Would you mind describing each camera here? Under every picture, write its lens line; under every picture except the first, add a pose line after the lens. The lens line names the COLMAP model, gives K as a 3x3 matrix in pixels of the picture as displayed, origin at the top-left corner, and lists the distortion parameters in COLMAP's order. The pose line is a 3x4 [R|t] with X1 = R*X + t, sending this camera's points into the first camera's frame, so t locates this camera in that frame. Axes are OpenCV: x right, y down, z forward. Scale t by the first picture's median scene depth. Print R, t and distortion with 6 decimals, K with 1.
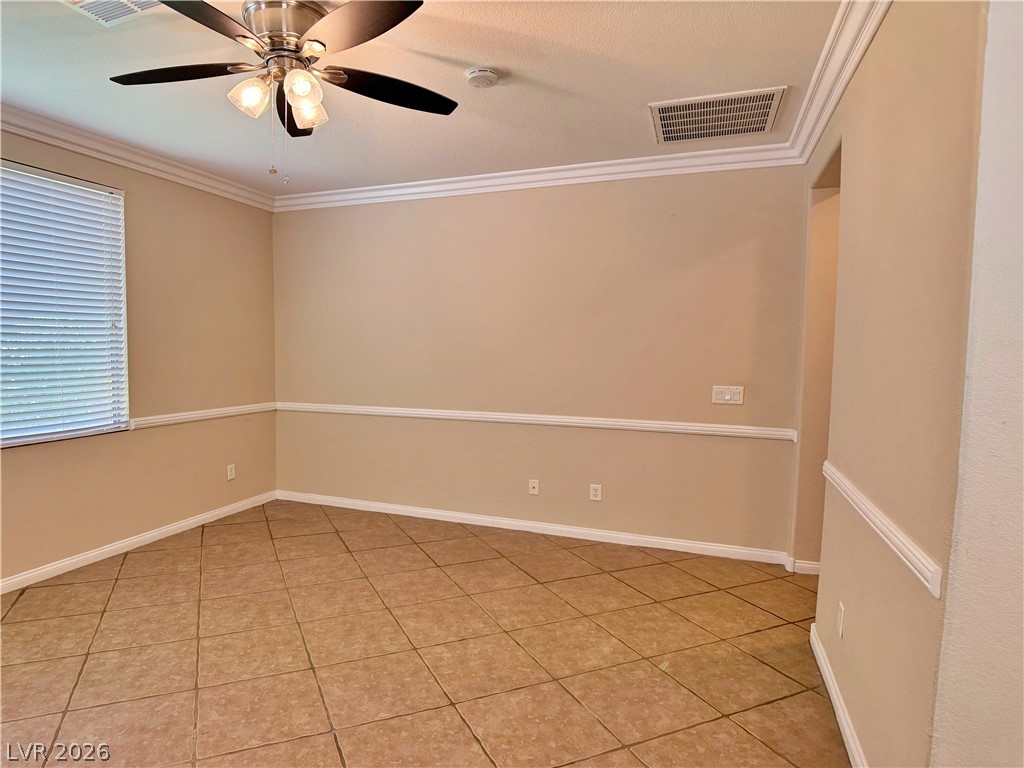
lens RADIAL K [[549.2, 0, 510.5], [0, 549.2, 389.1], [0, 0, 1]] dist [-0.000608, -0.022783]
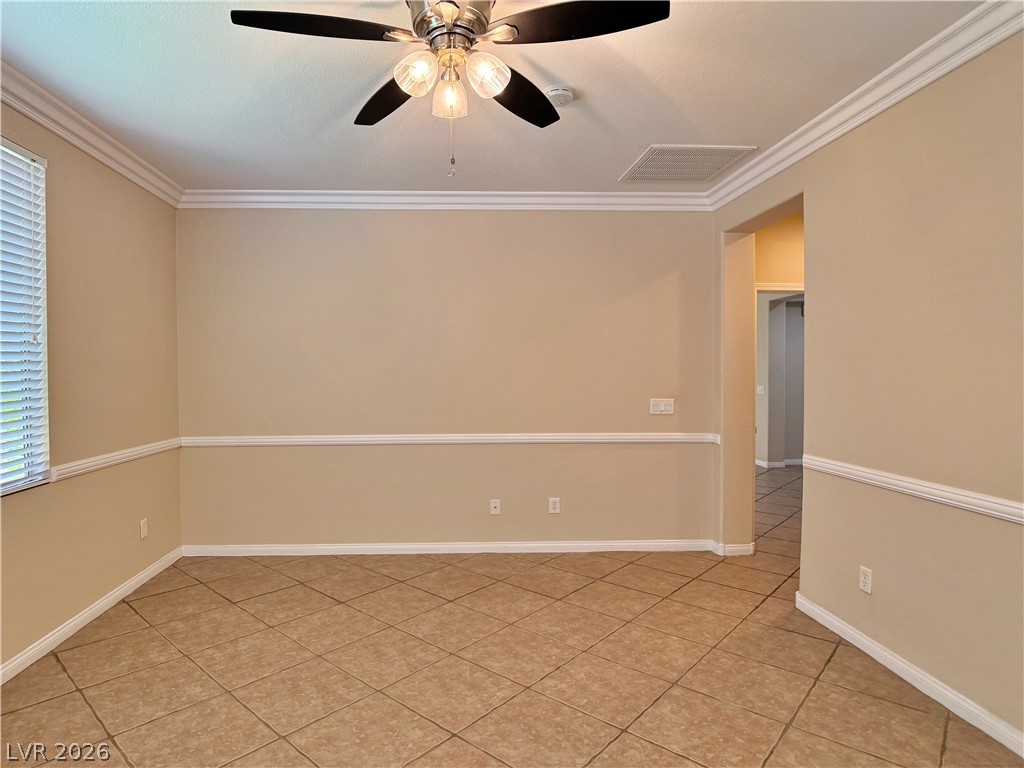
lens RADIAL K [[536.3, 0, 505.2], [0, 536.3, 389.4], [0, 0, 1]] dist [-0.001142, -0.021245]
pose [[0.927947, -0.025975, 0.371805, -0.391666], [0.041565, 0.998558, -0.033975, -0.000233], [-0.370387, 0.046981, 0.927689, 0.111449]]
